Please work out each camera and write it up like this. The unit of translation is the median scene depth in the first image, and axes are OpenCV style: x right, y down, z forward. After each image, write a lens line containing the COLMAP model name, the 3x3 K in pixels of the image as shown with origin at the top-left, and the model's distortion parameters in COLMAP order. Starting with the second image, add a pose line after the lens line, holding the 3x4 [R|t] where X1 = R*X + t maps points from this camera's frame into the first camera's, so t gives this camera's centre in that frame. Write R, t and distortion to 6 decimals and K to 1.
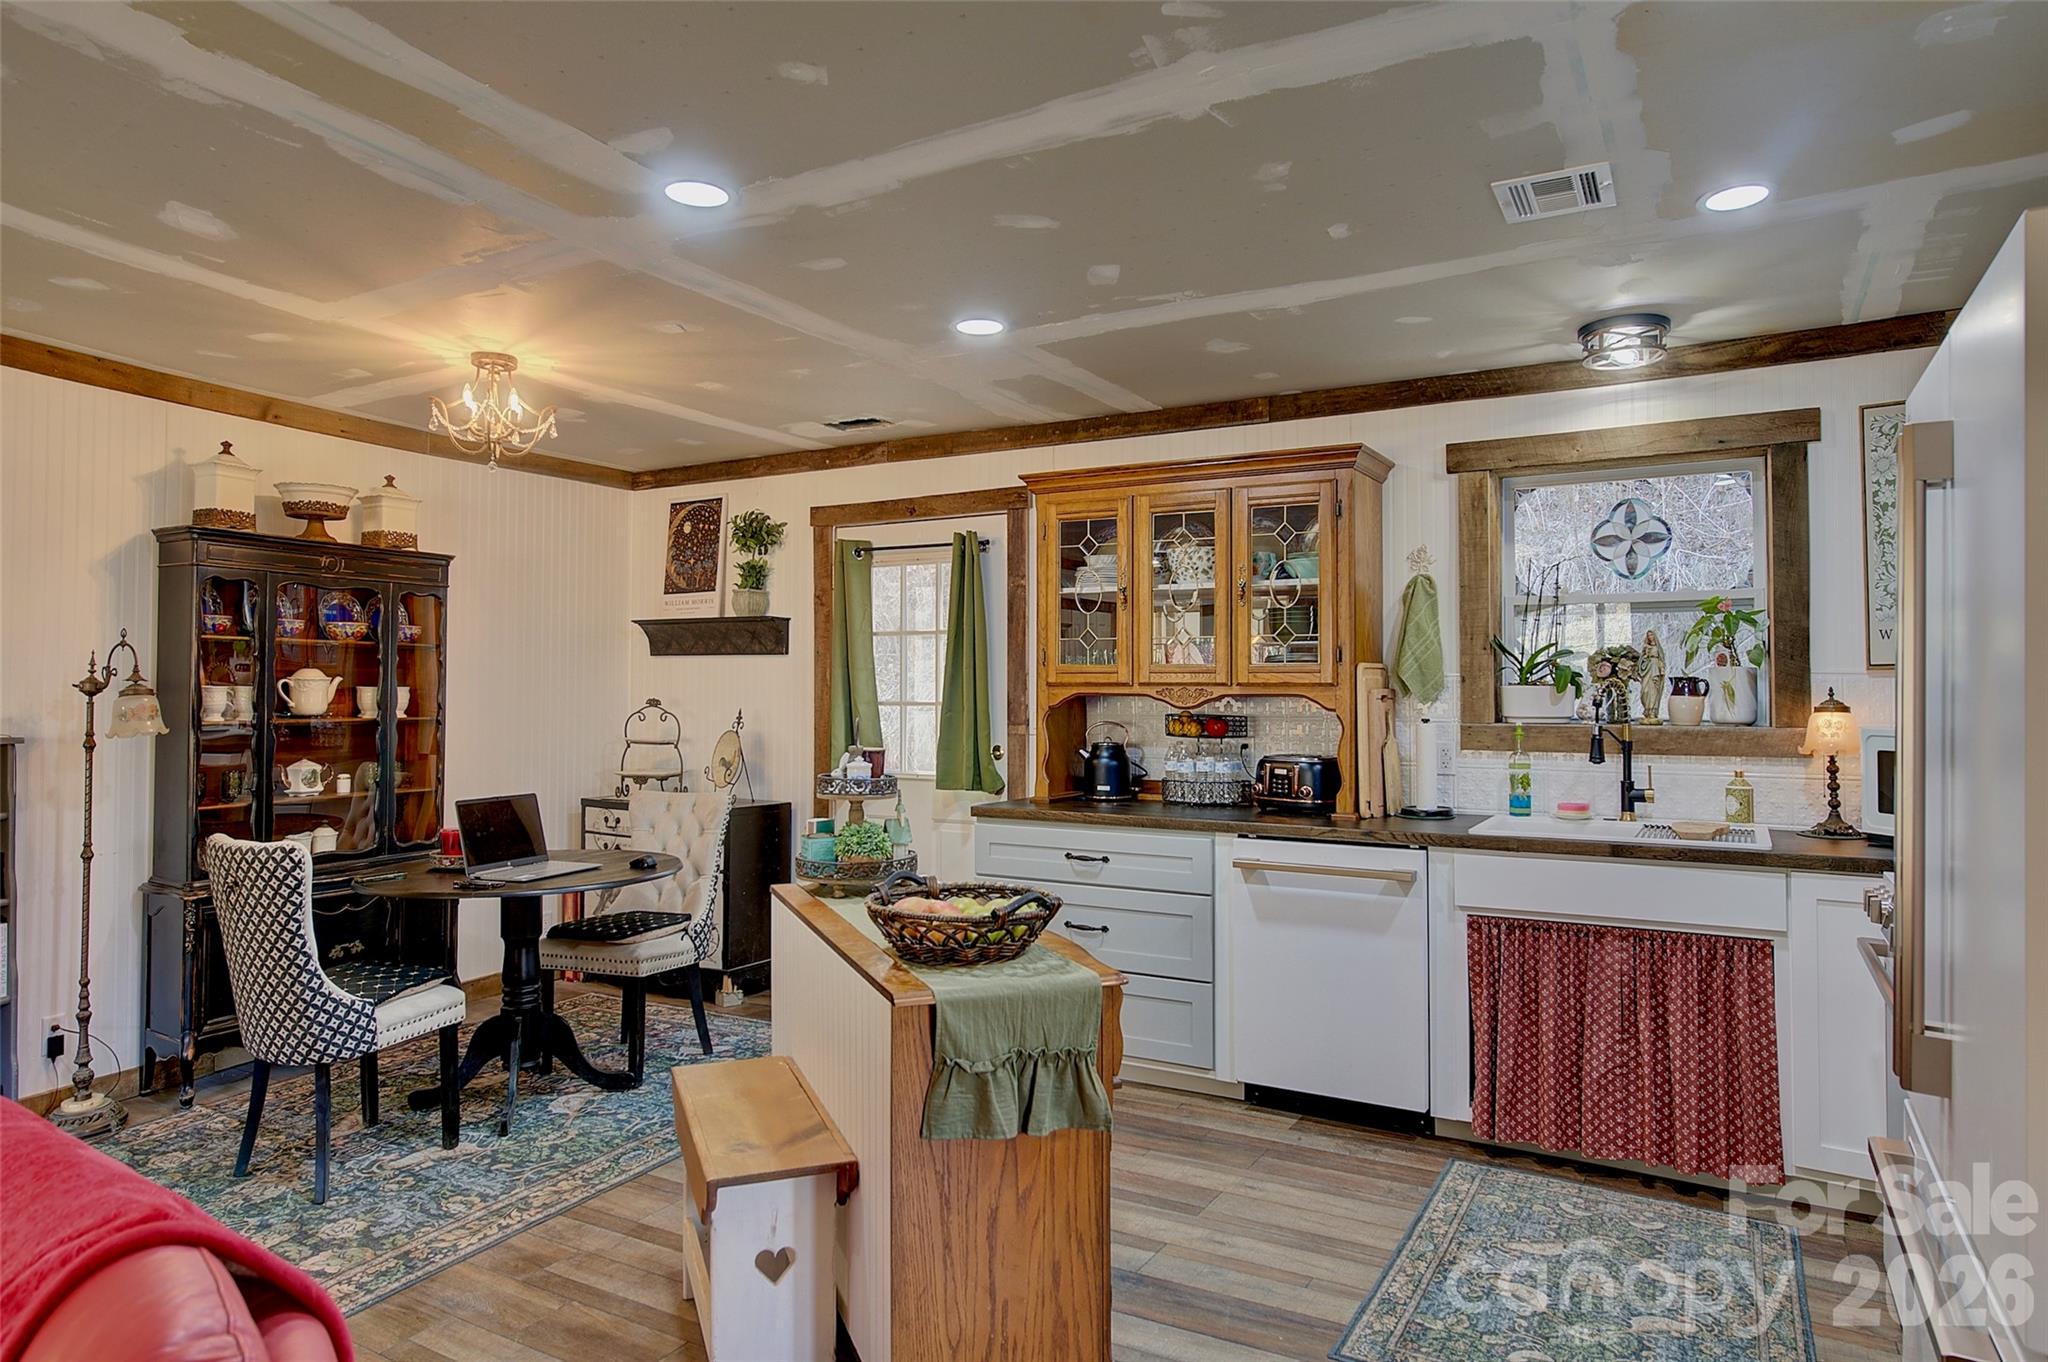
lens RADIAL K [[1259.1, 0, 1024.0], [0, 1259.1, 681.0], [0, 0, 1]] dist [0.042521, 0.386738]
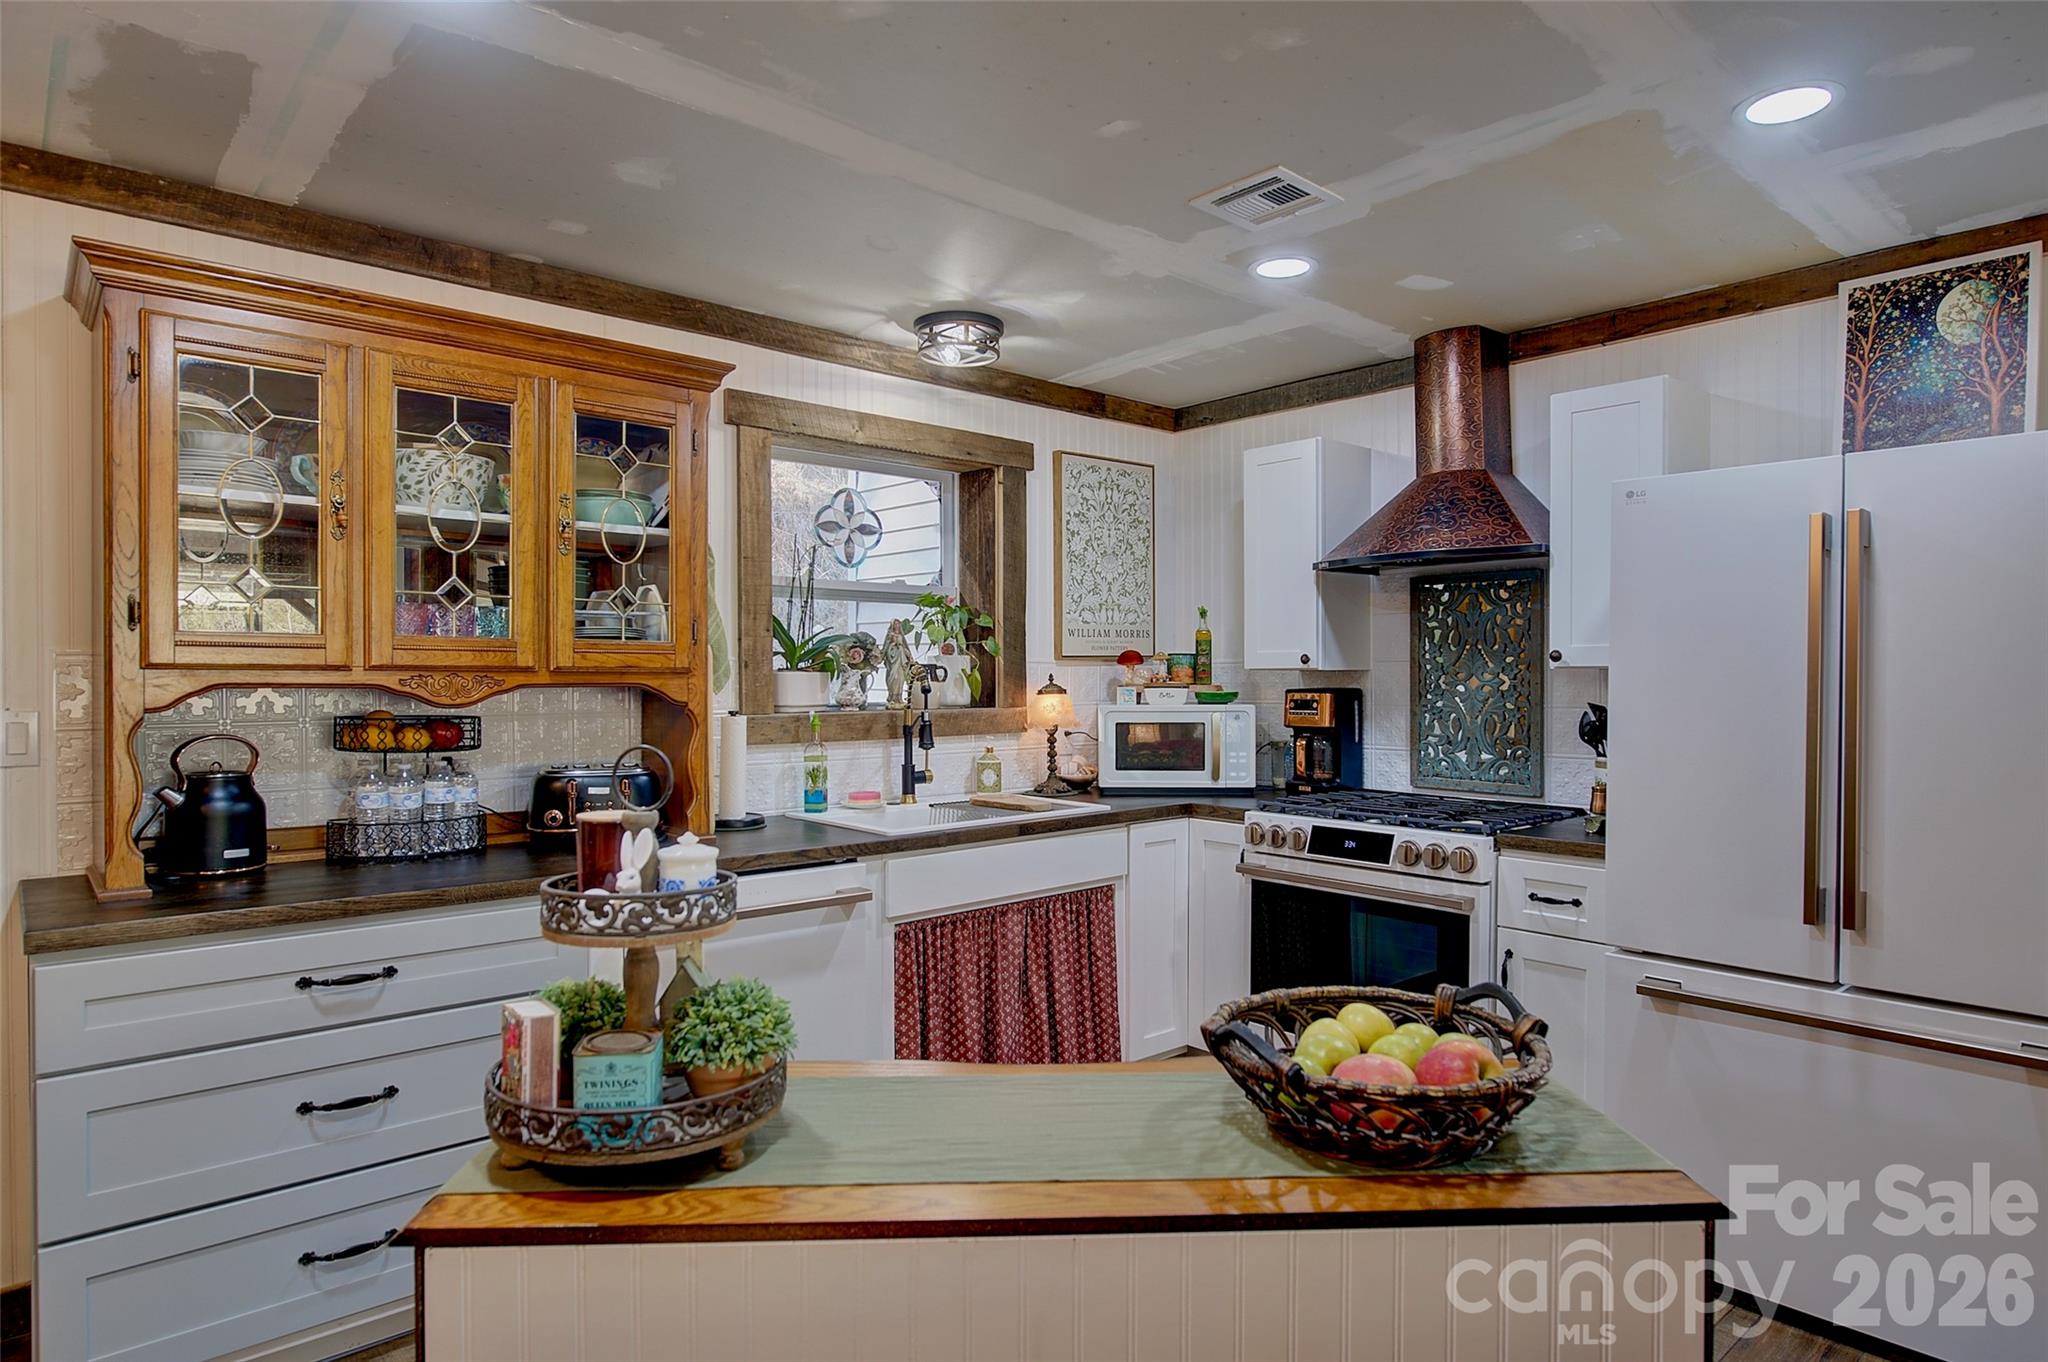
lens RADIAL K [[1173.0, 0, 1021.2], [0, 1173.0, 694.8], [0, 0, 1]] dist [0.033993, -0.002587]
pose [[0.337710, -0.017010, 0.941097, -0.375233], [-0.006453, 0.999771, 0.020386, 0.001918], [-0.941228, -0.012958, 0.337523, 0.590835]]
